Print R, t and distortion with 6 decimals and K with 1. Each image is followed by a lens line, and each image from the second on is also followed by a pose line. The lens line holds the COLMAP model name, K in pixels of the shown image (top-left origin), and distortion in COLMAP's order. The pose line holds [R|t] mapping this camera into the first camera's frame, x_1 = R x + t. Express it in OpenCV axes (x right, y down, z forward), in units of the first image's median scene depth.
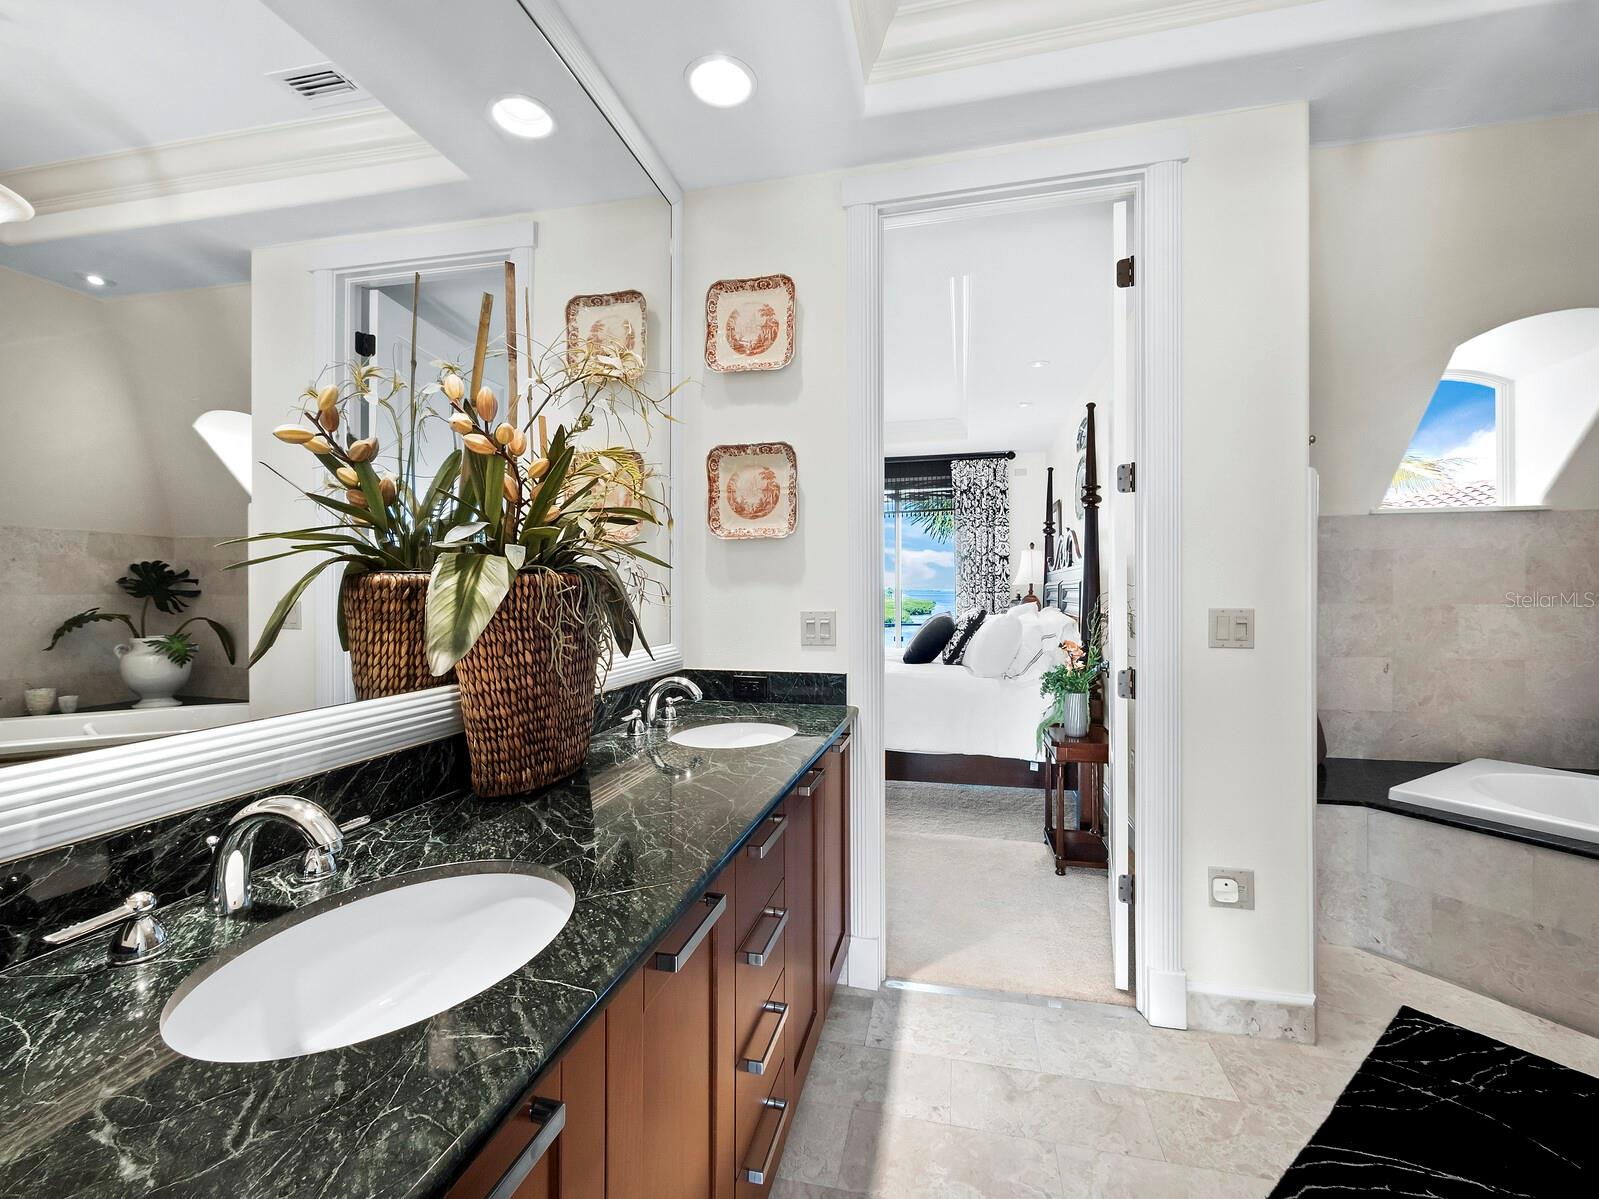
lens RADIAL K [[686.2, 0, 802.8], [0, 686.2, 591.4], [0, 0, 1]] dist [0.002491, -0.000068]
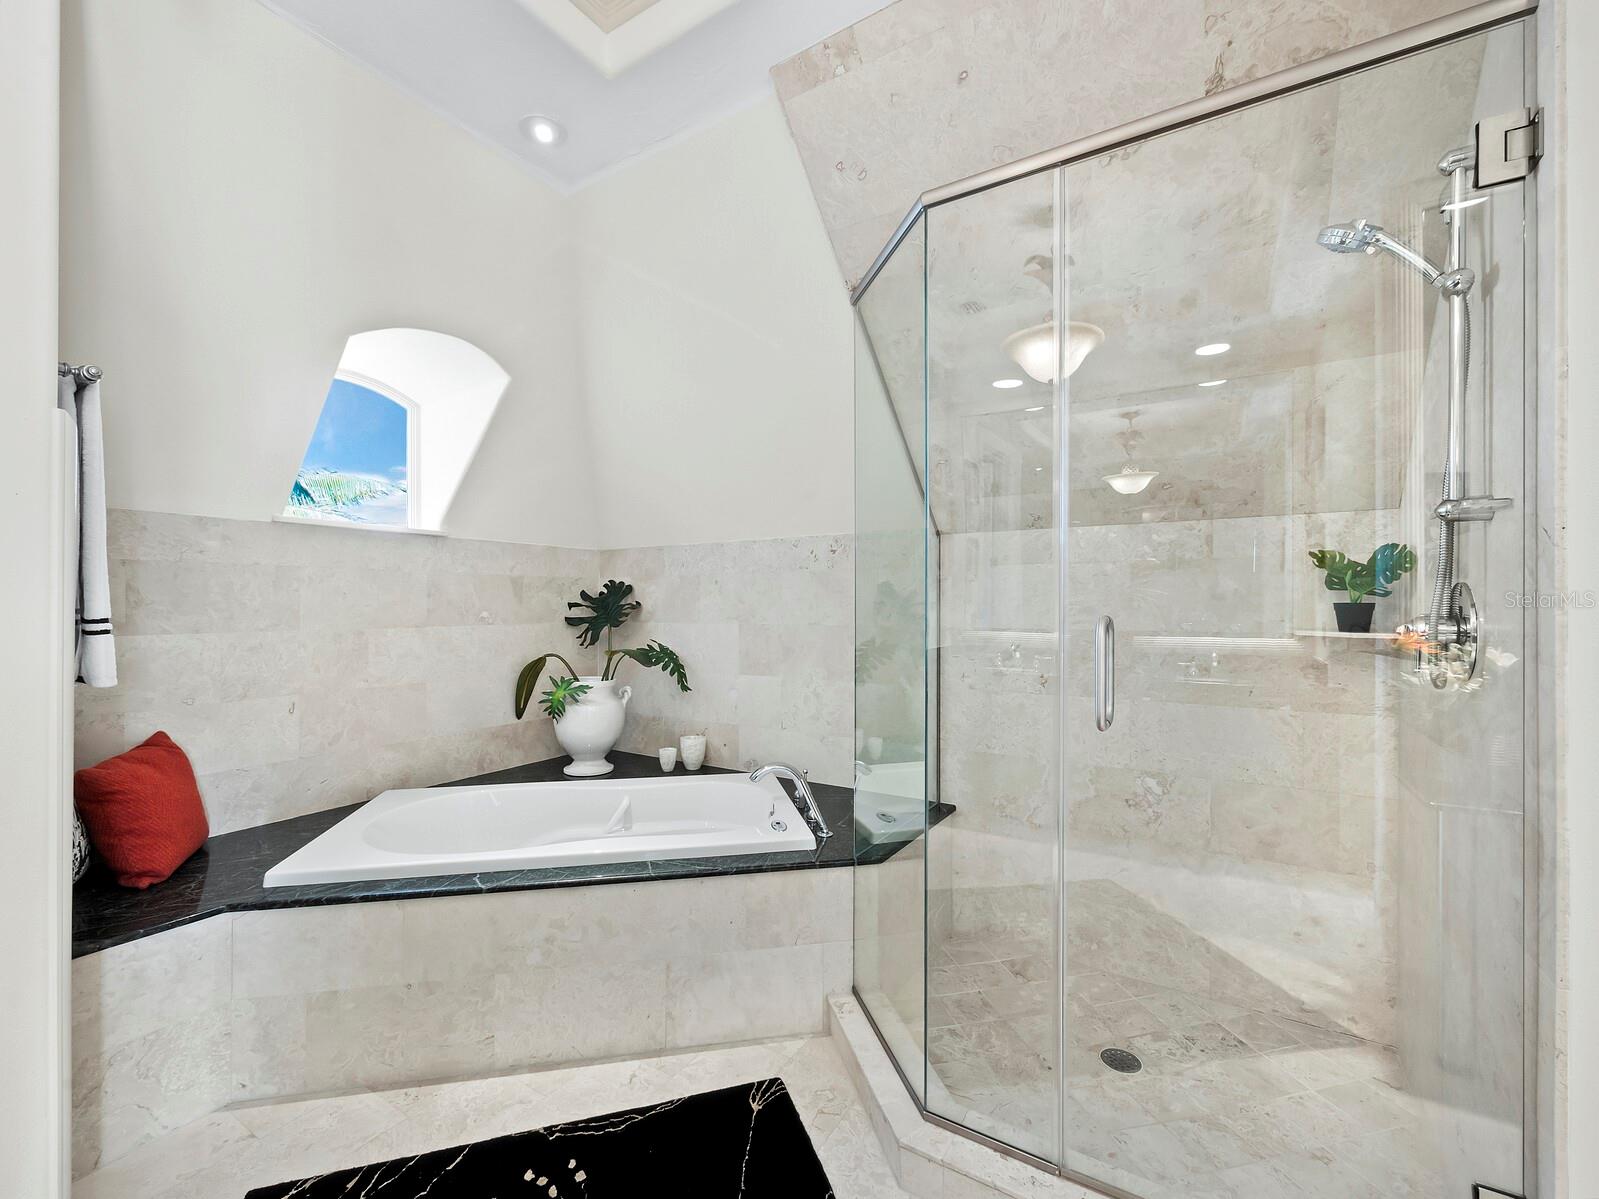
lens RADIAL K [[686.2, 0, 799.3], [0, 686.2, 603.4], [0, 0, 1]] dist [0.002491, -0.000068]
pose [[0.321825, 0.002735, 0.946795, 0.263180], [0.002169, 0.999991, -0.003626, -0.011248], [-0.946797, 0.003221, 0.321817, 0.151337]]
